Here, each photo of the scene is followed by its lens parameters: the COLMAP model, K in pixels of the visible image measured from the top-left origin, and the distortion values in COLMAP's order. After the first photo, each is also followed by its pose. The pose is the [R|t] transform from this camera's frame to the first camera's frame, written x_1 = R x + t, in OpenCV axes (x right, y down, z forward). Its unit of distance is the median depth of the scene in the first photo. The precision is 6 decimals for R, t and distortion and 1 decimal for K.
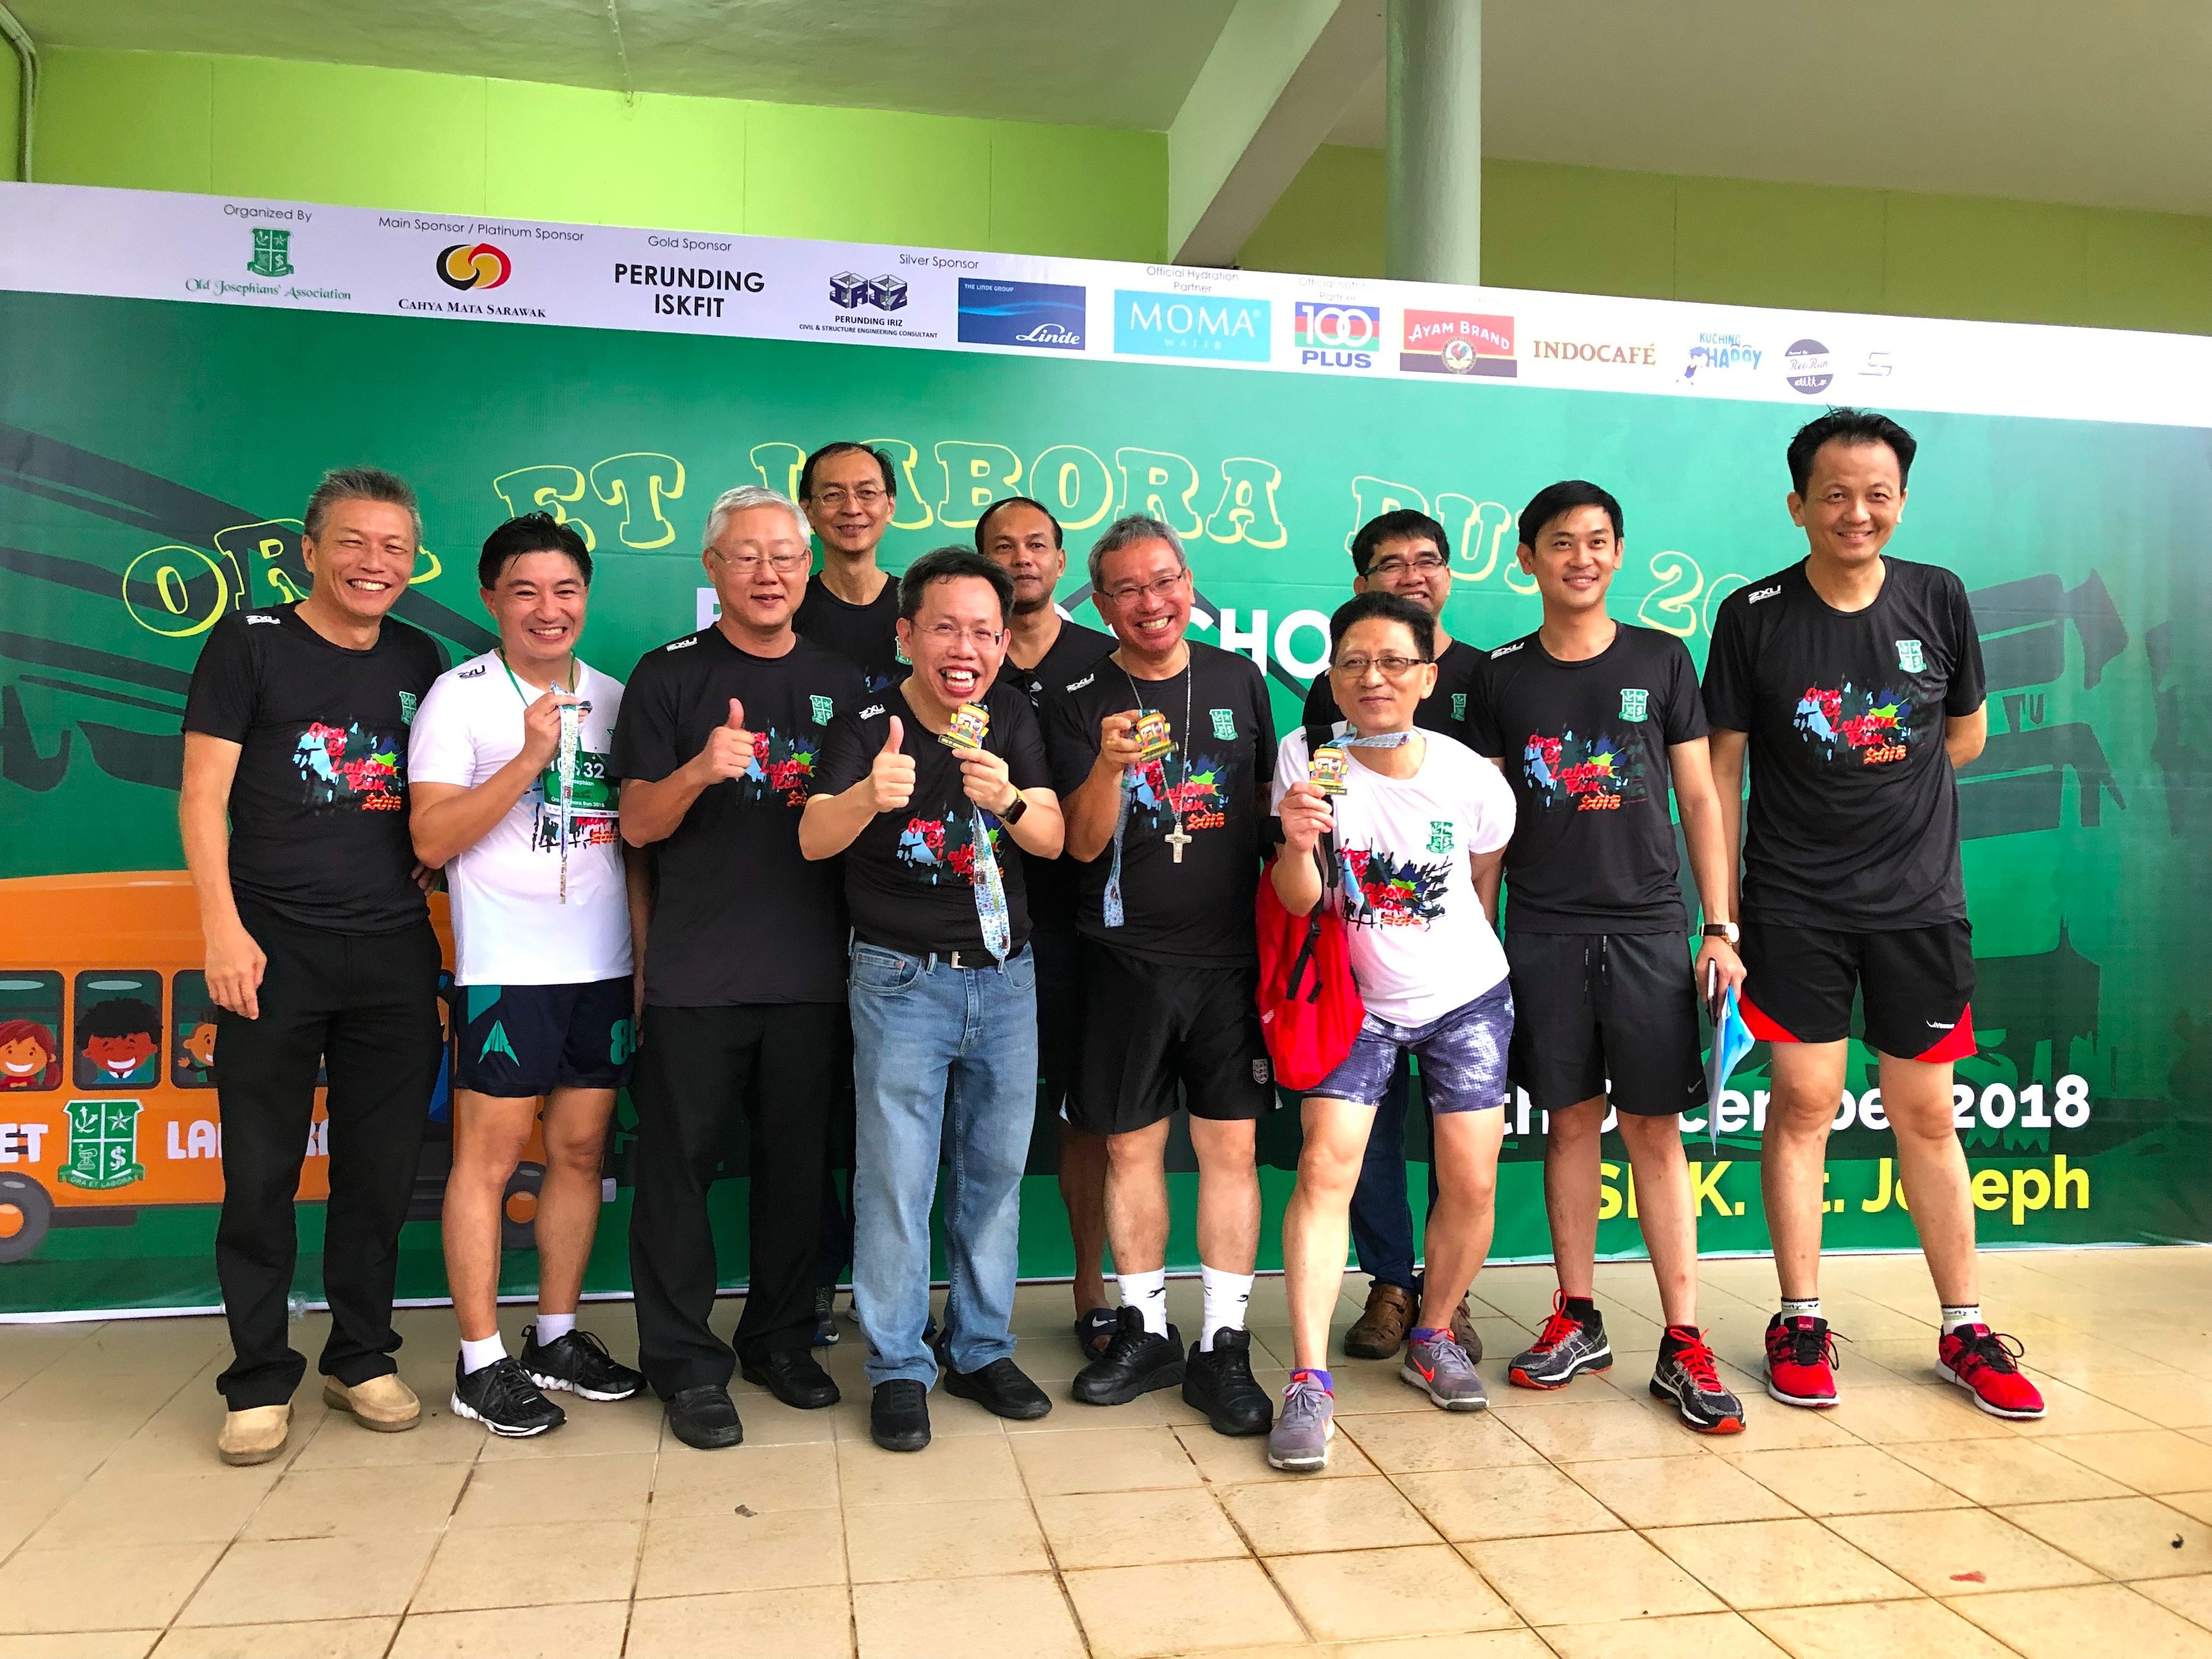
lens RADIAL K [[1807.1, 0, 1106.0], [0, 1807.1, 829.5], [0, 0, 1]] dist [0.052350, -0.001847]
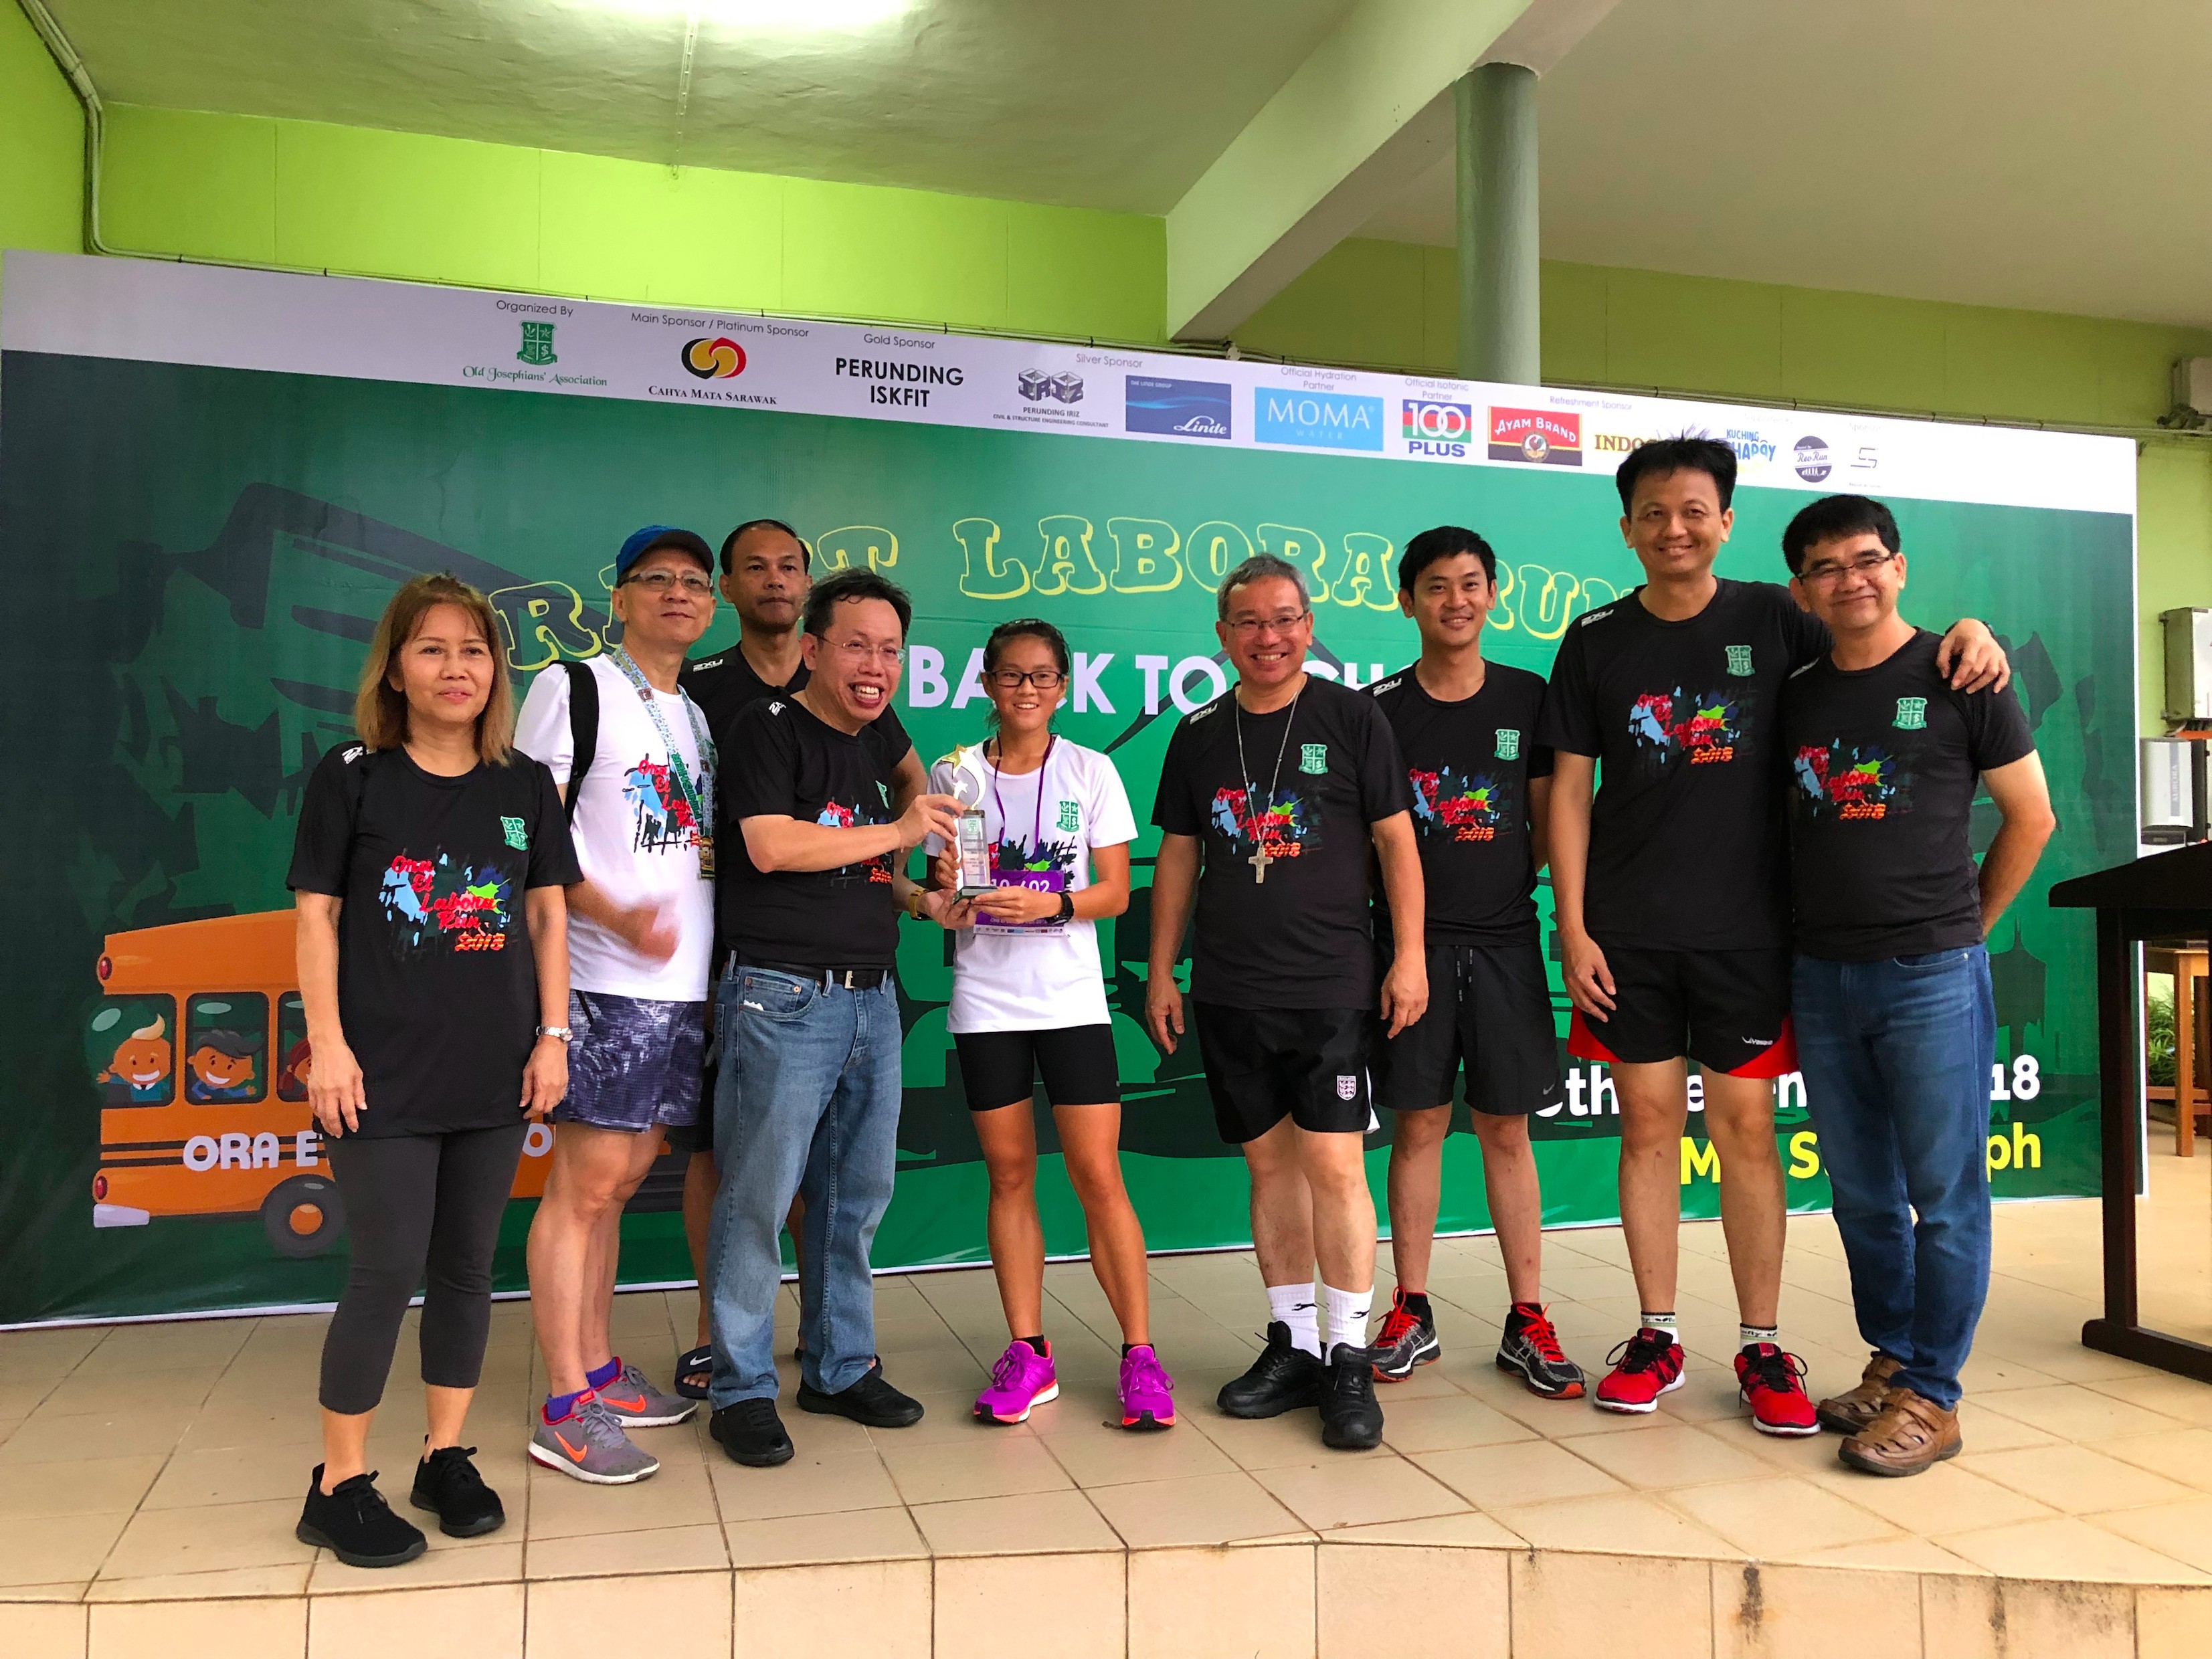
lens RADIAL K [[1777.9, 0, 1108.5], [0, 1777.9, 822.6], [0, 0, 1]] dist [0.139792, -0.206252]
pose [[0.993404, -0.005061, 0.114556, -0.214746], [0.006918, 0.999851, -0.015816, -0.002887], [-0.114459, 0.016504, 0.993291, -0.114762]]
